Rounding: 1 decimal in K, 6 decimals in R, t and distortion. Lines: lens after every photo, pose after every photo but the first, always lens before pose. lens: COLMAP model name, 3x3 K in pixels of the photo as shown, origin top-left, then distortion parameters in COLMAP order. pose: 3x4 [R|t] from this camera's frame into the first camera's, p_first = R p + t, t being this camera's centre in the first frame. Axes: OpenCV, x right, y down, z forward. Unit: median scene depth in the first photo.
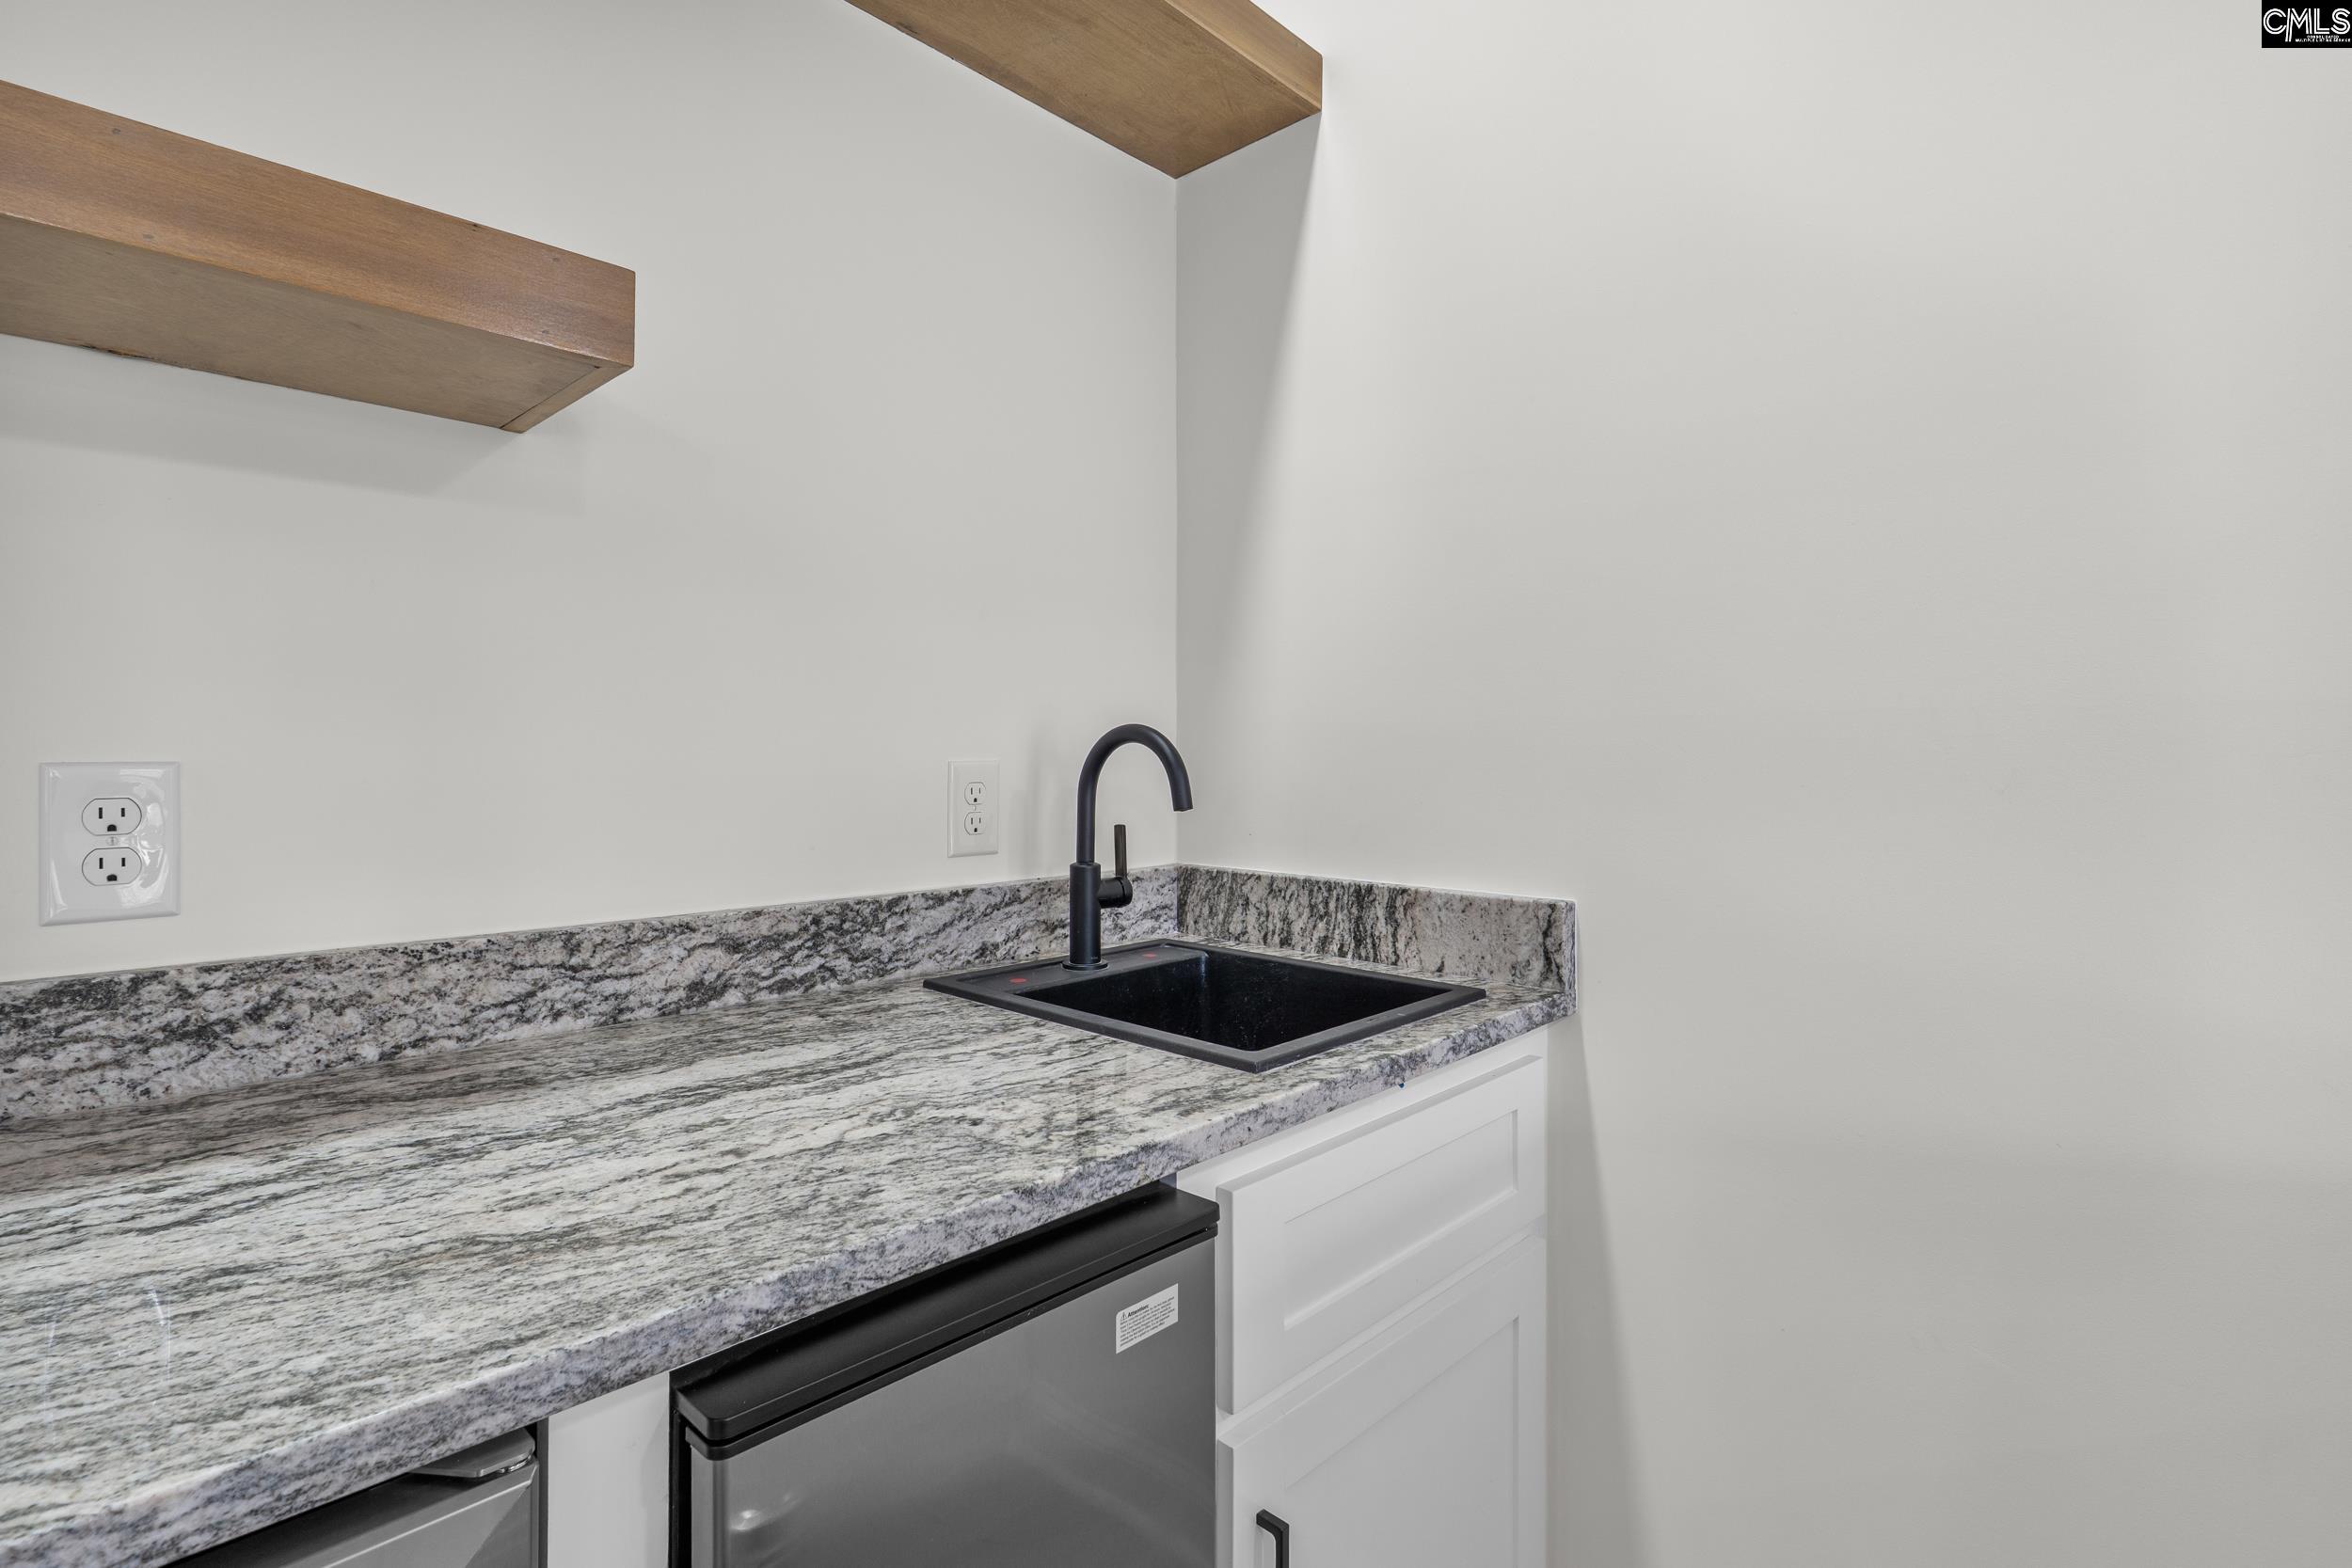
lens RADIAL K [[1100.7, 0, 1186.1], [0, 1100.7, 771.5], [0, 0, 1]] dist [-0.011743, 0.000157]
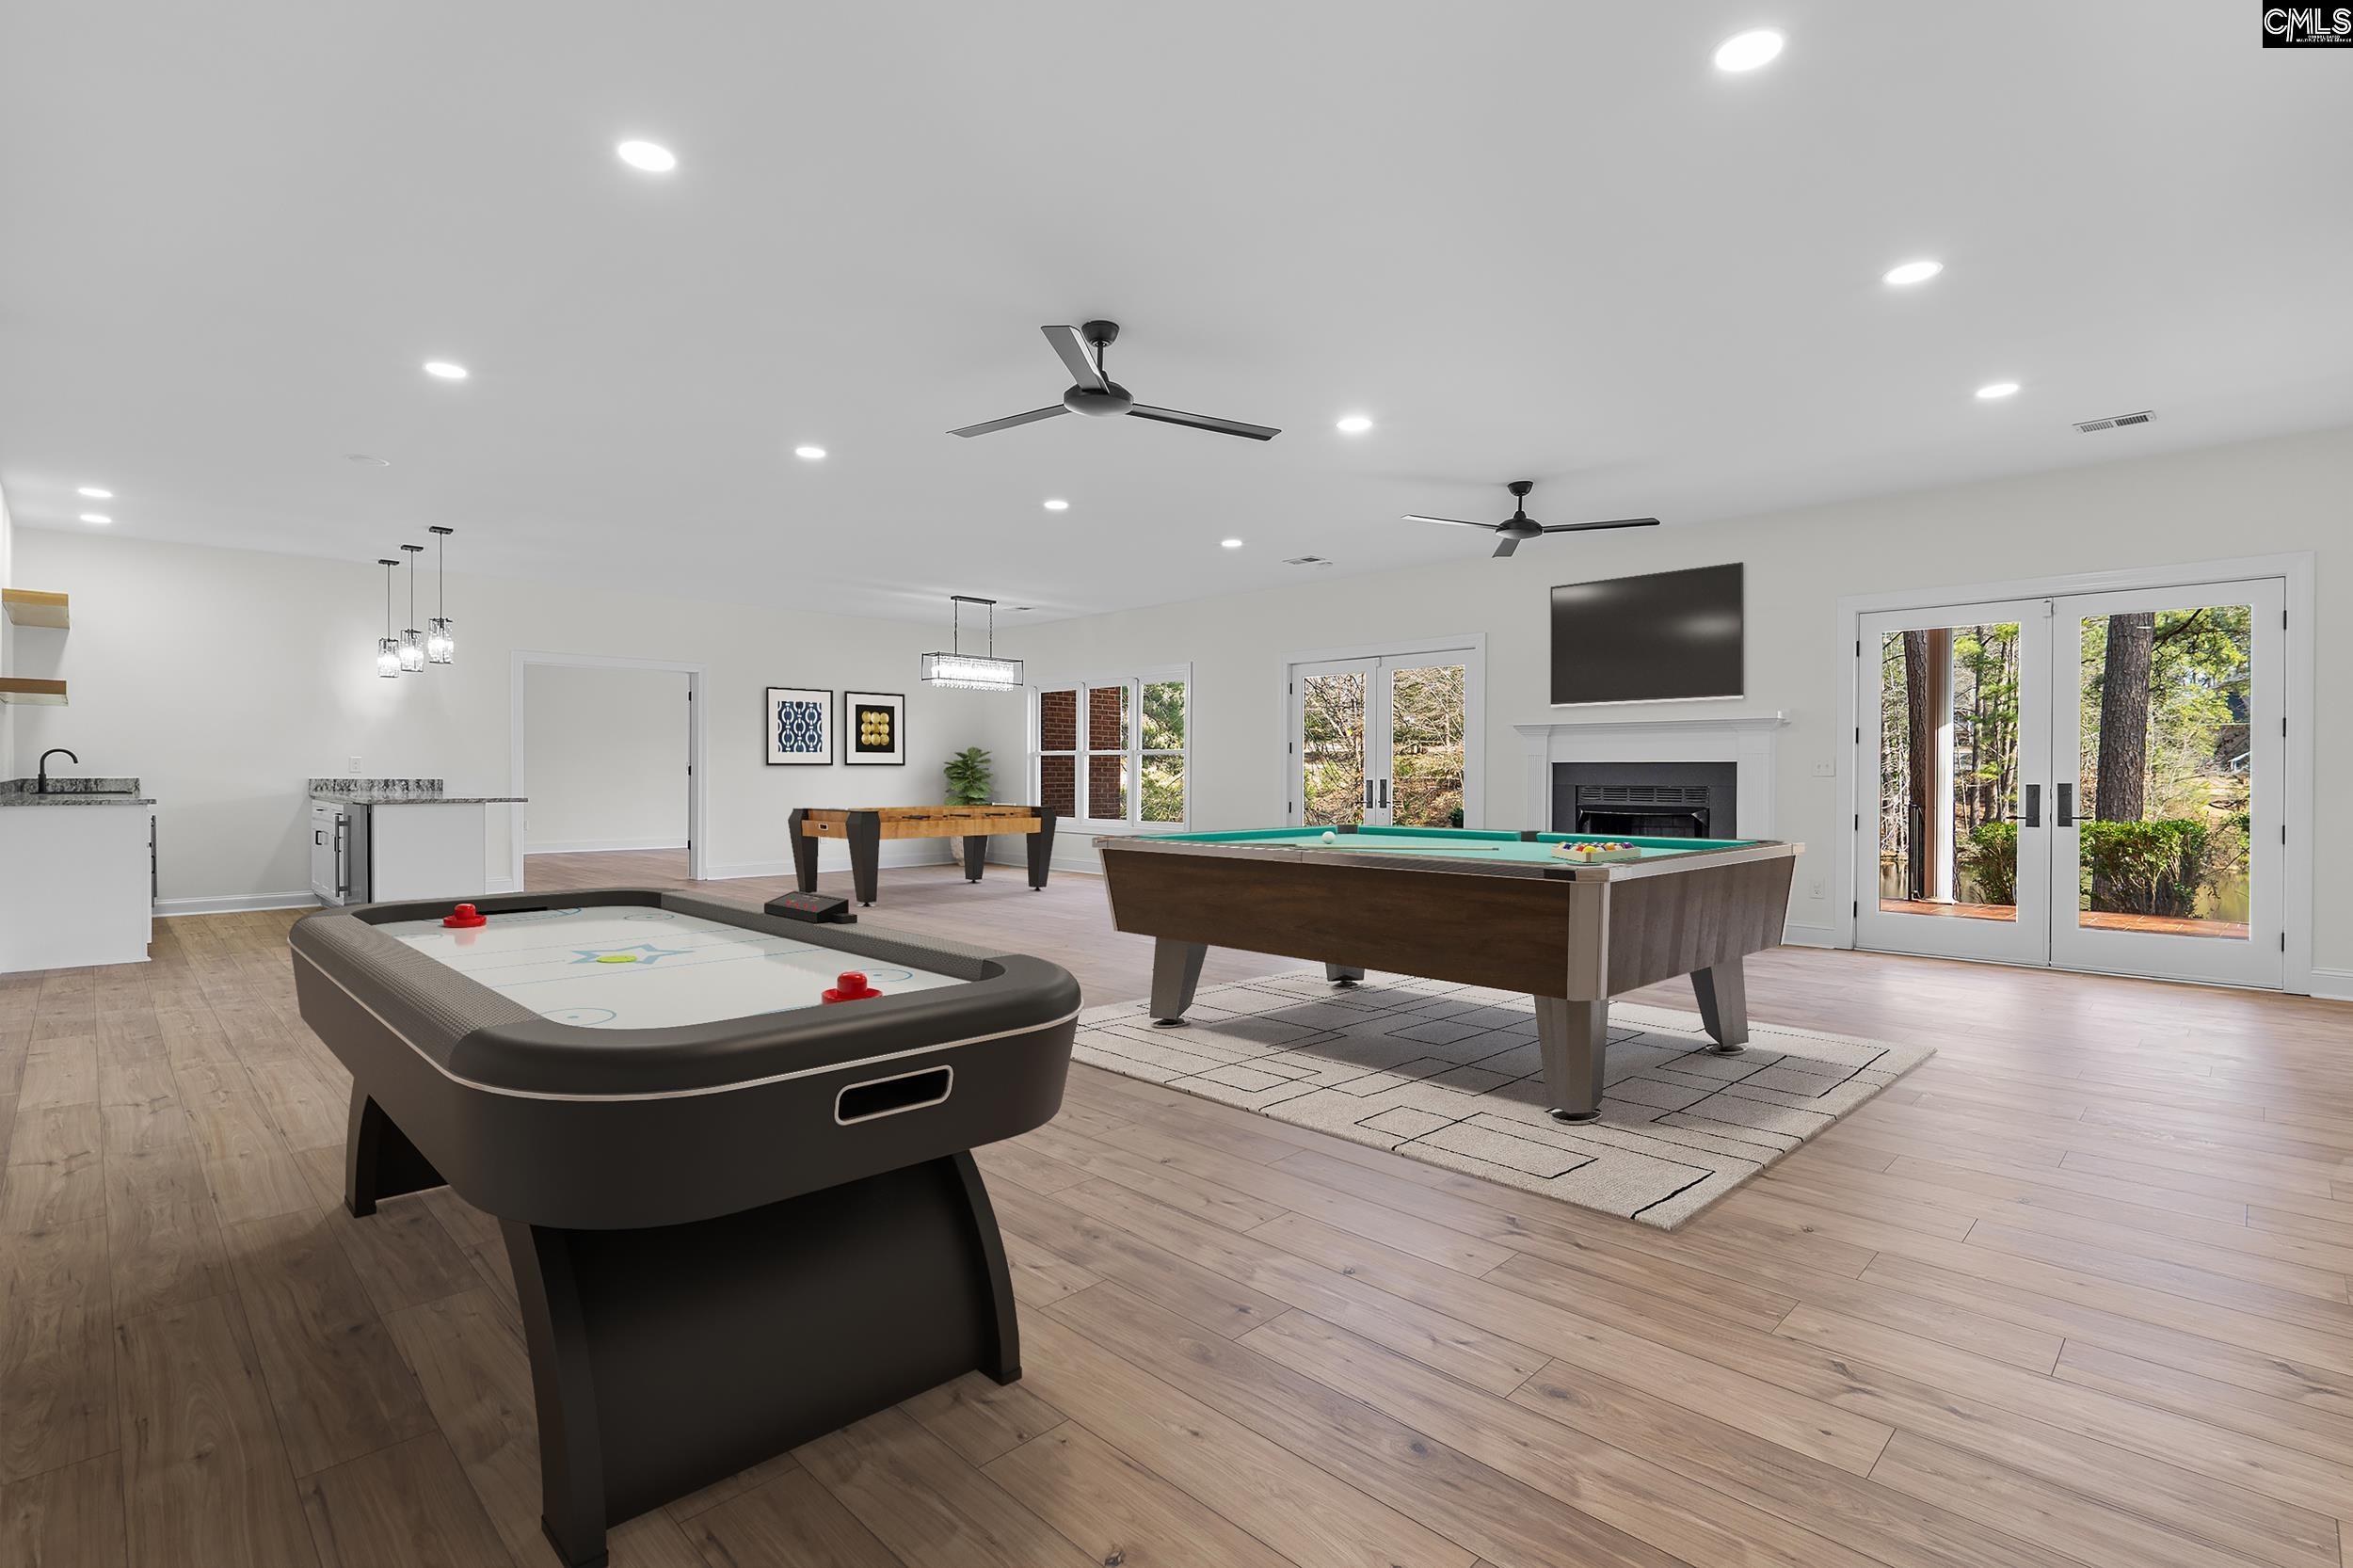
lens RADIAL K [[1101.2, 0, 1164.9], [0, 1101.2, 789.9], [0, 0, 1]] dist [-0.011743, 0.000157]
pose [[0.060531, -0.018118, 0.998002, -6.008544], [0.006118, 0.999823, 0.017780, 0.121693], [-0.998148, 0.005030, 0.060631, -5.683699]]
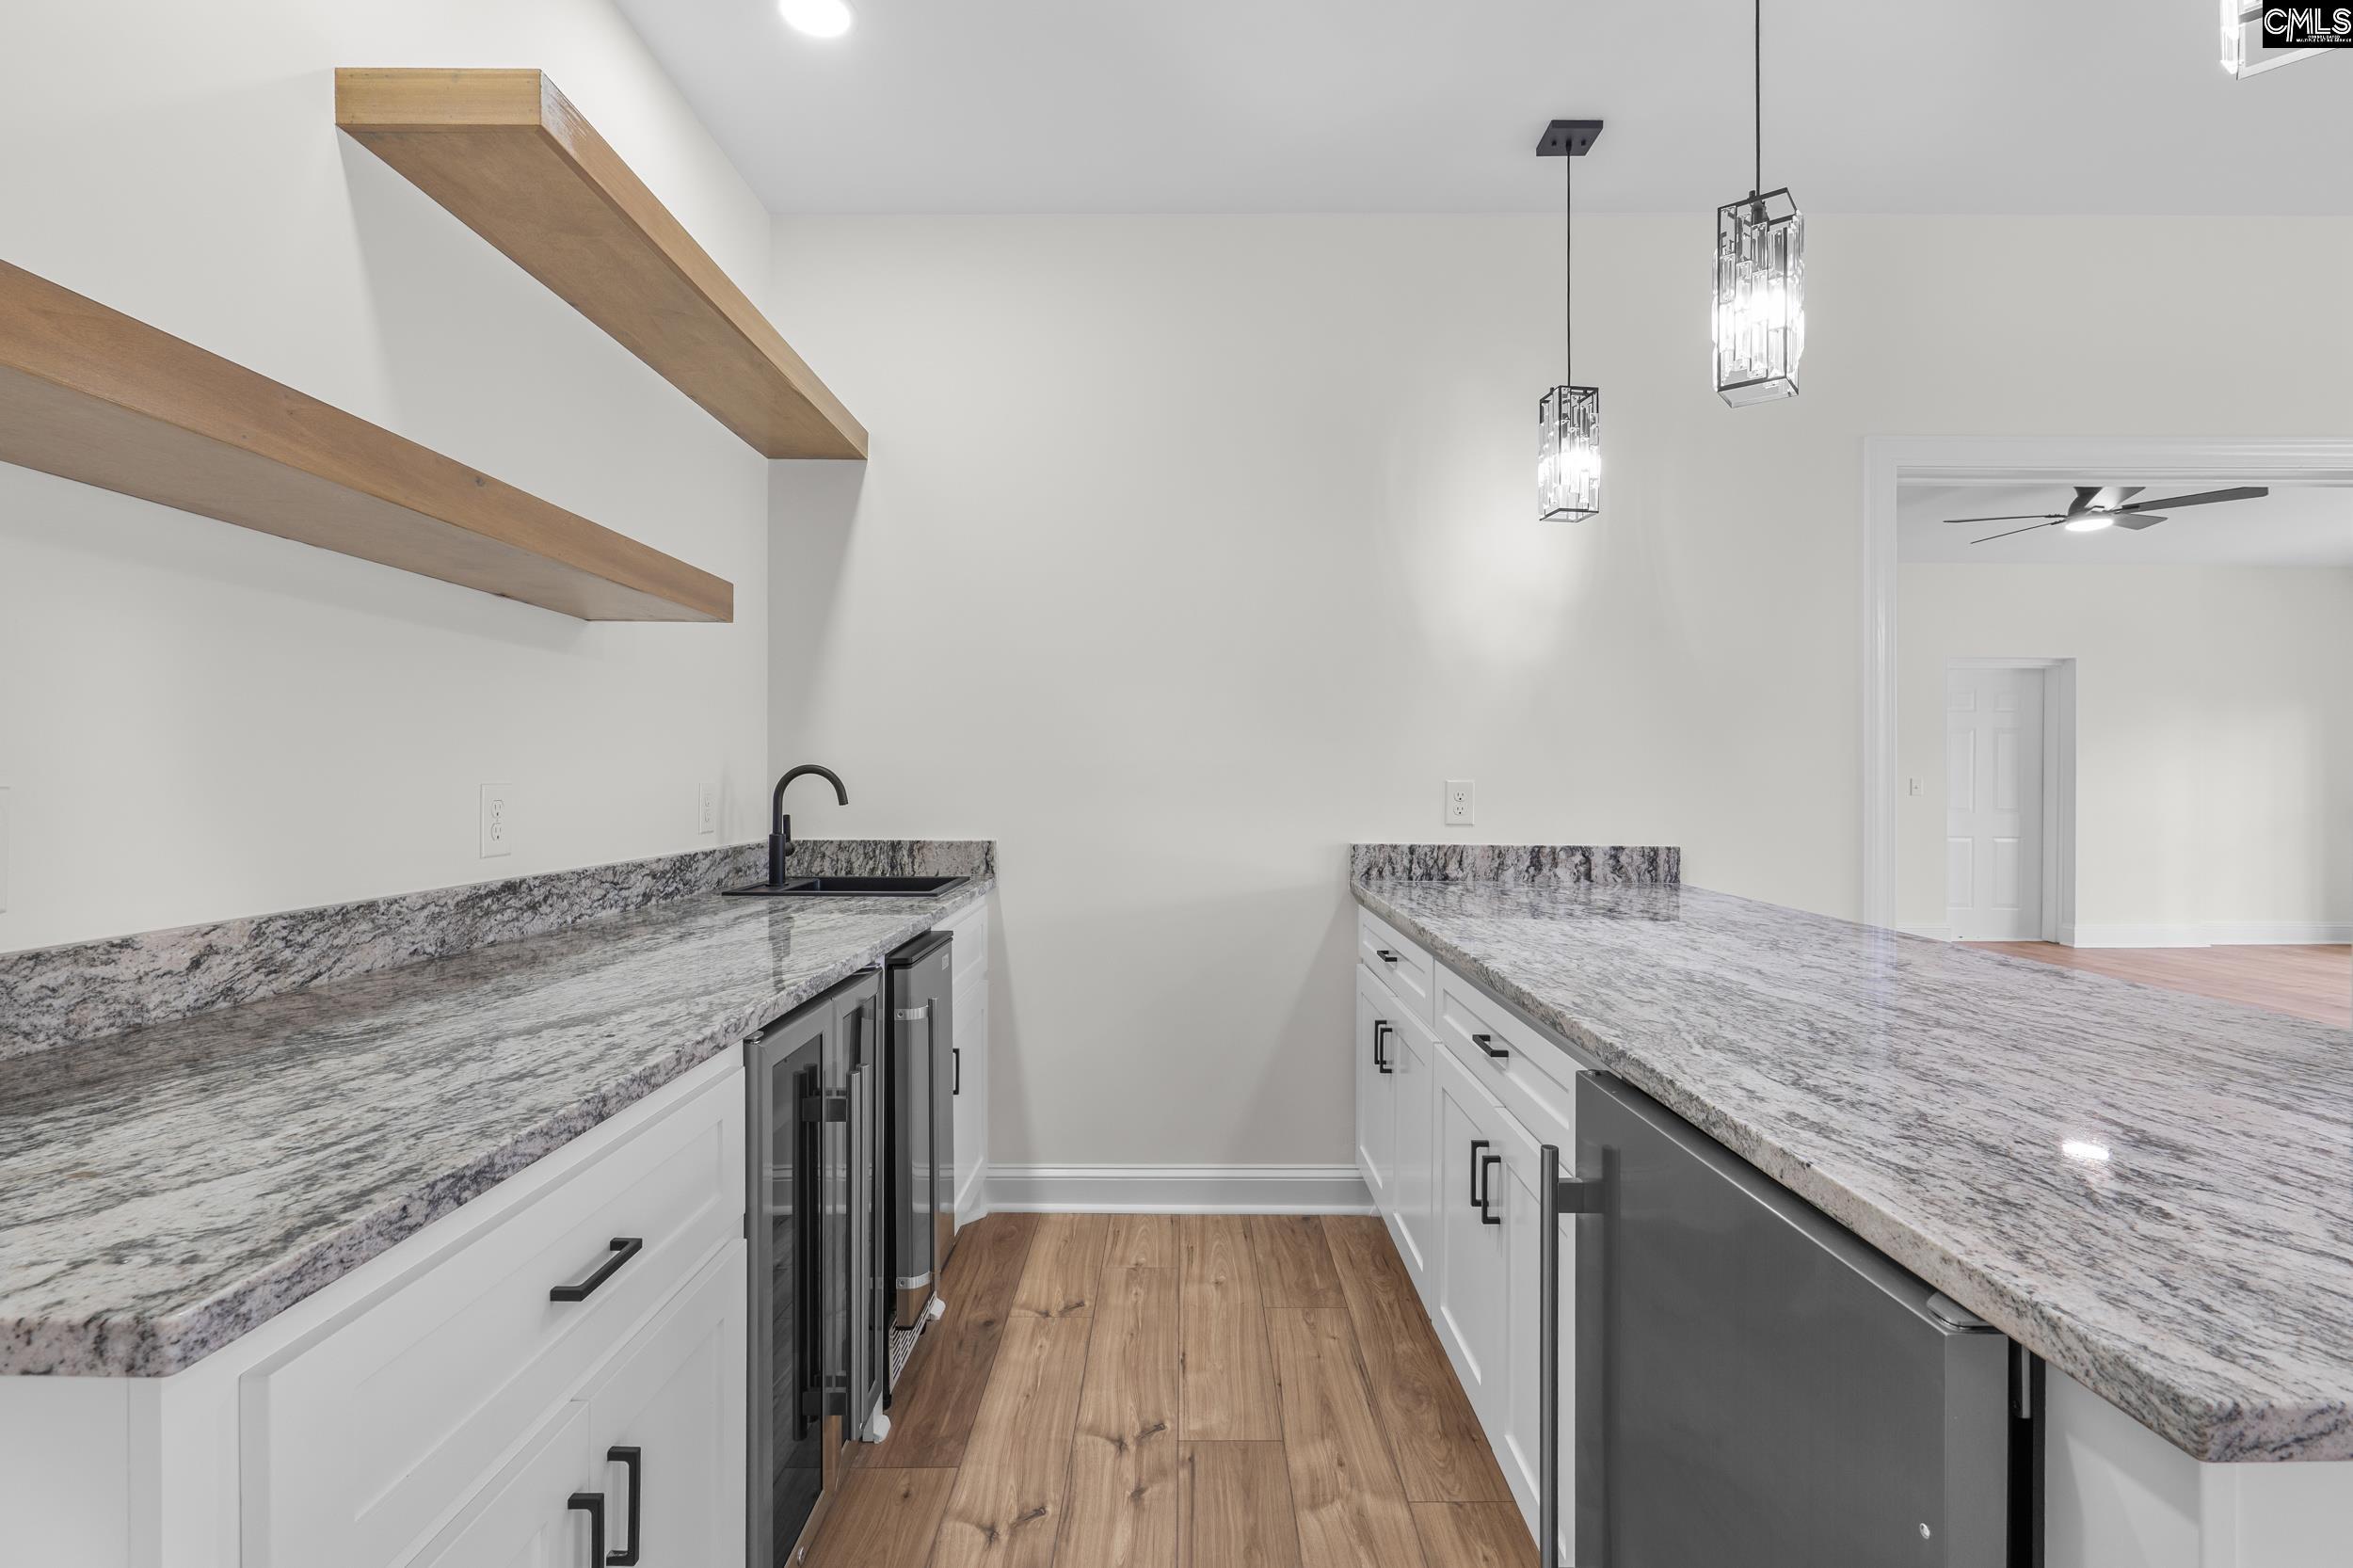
lens RADIAL K [[1101.2, 0, 1180.7], [0, 1101.2, 783.7], [0, 0, 1]] dist [-0.011743, 0.000157]
pose [[0.726369, -0.003865, 0.687294, -1.115158], [0.009031, 0.999952, -0.003921, 0.008923], [-0.687245, 0.009055, 0.726369, -1.136148]]
